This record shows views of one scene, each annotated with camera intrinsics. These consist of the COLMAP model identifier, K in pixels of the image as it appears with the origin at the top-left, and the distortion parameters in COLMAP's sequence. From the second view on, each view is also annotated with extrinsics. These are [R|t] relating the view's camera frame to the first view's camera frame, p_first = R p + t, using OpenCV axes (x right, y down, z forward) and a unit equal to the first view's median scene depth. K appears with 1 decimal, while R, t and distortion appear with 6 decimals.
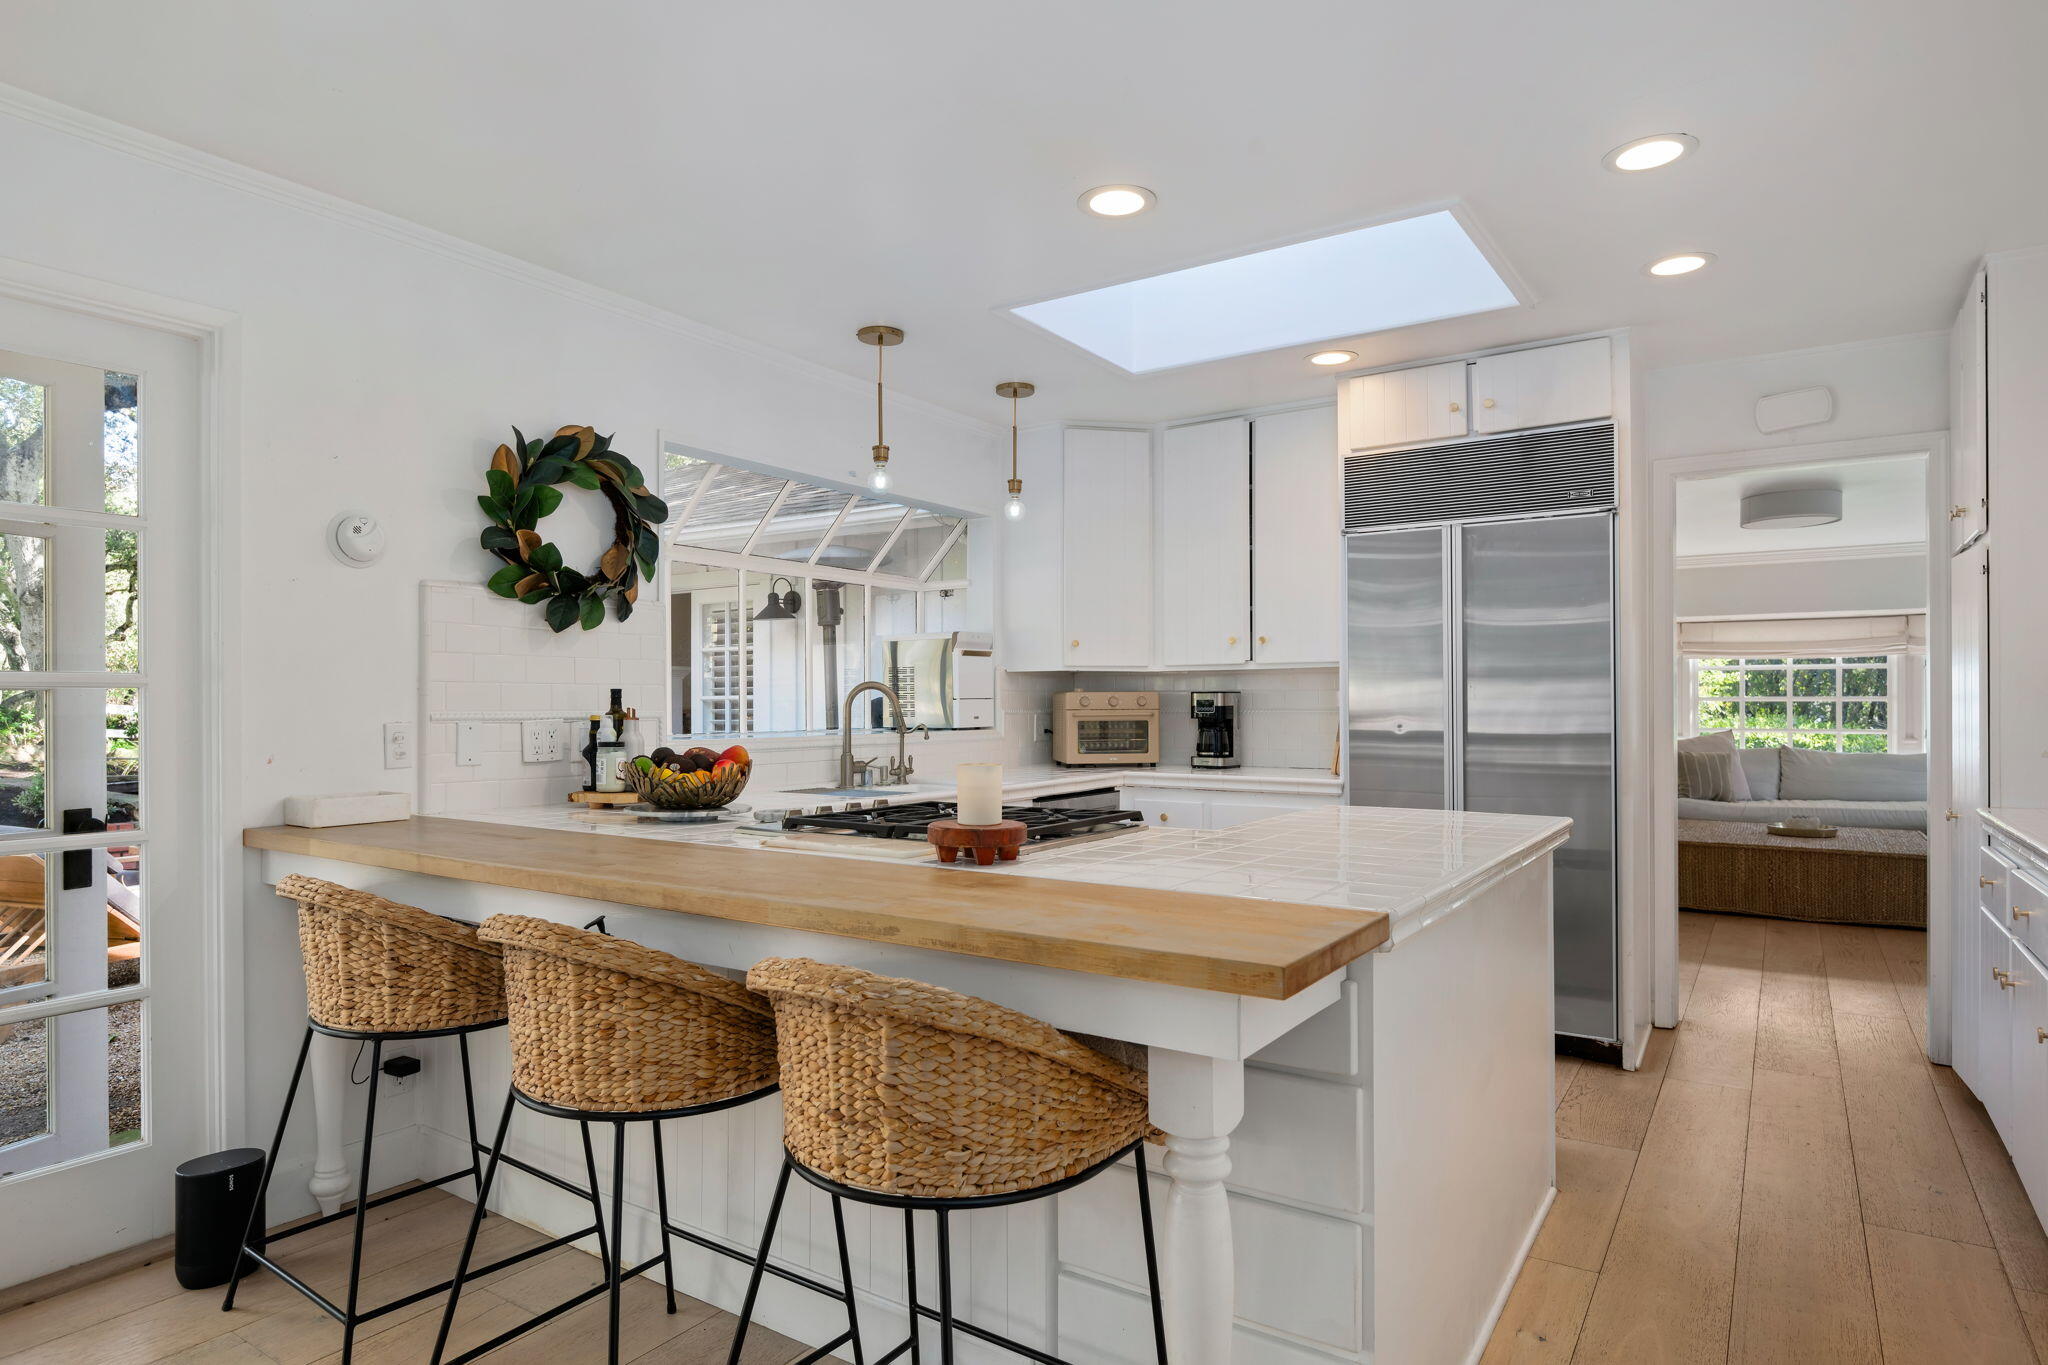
lens RADIAL K [[1144.8, 0, 1025.9], [0, 1144.8, 695.8], [0, 0, 1]] dist [0.007072, 0.001510]
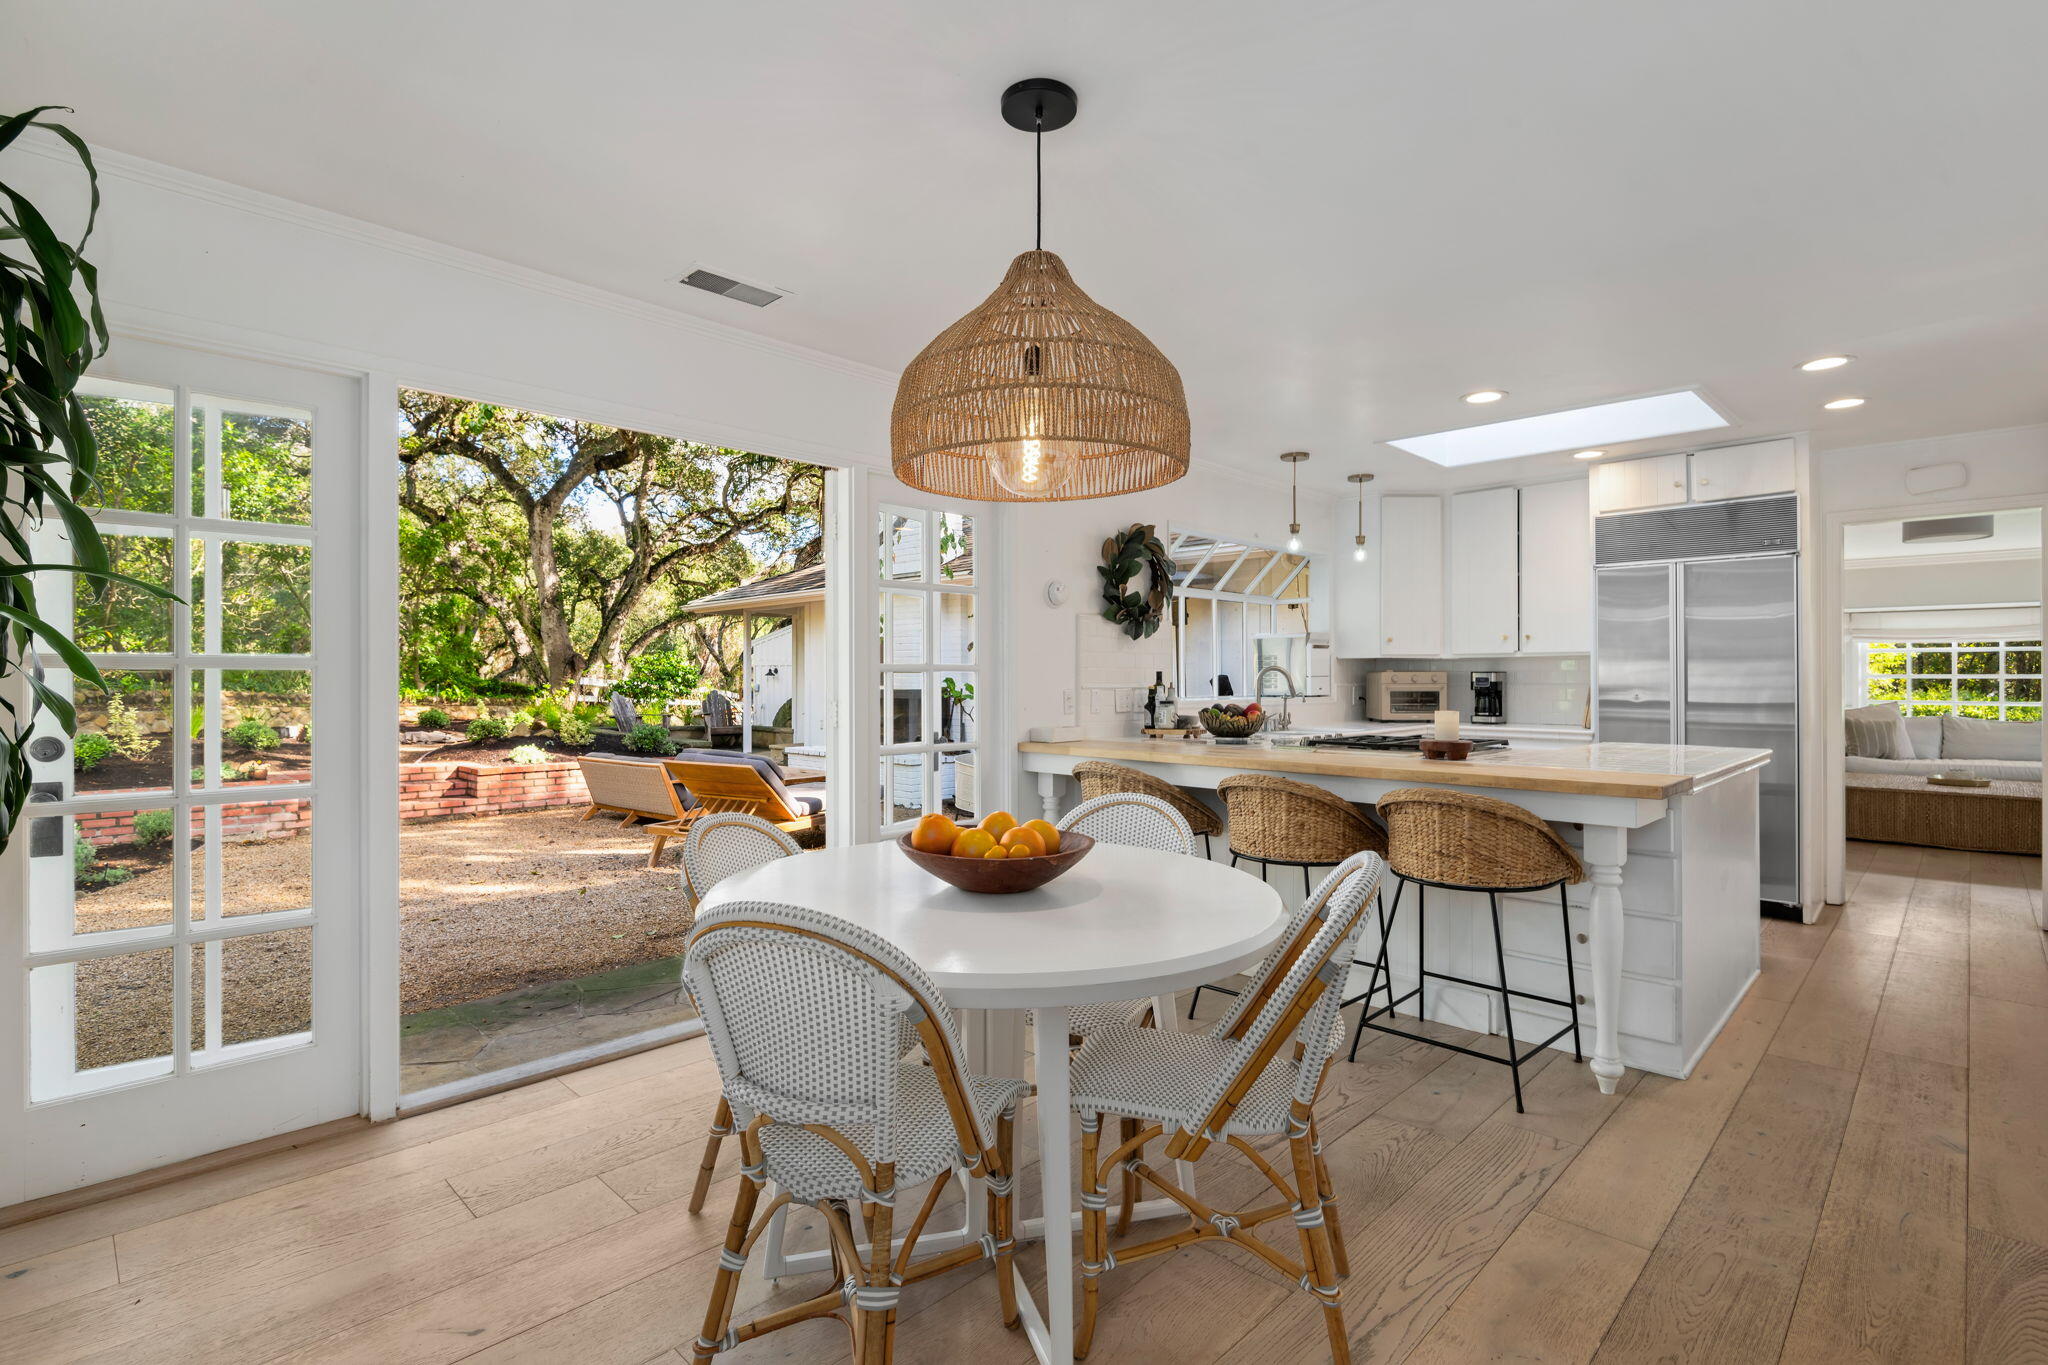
lens RADIAL K [[970.1, 0, 1020.1], [0, 970.1, 673.6], [0, 0, 1]] dist [-0.000094, 0.000018]
pose [[0.981854, 0.000978, -0.189635, -0.225334], [-0.000498, 0.999997, 0.002581, -0.004953], [0.189637, -0.002439, 0.981851, -0.404867]]
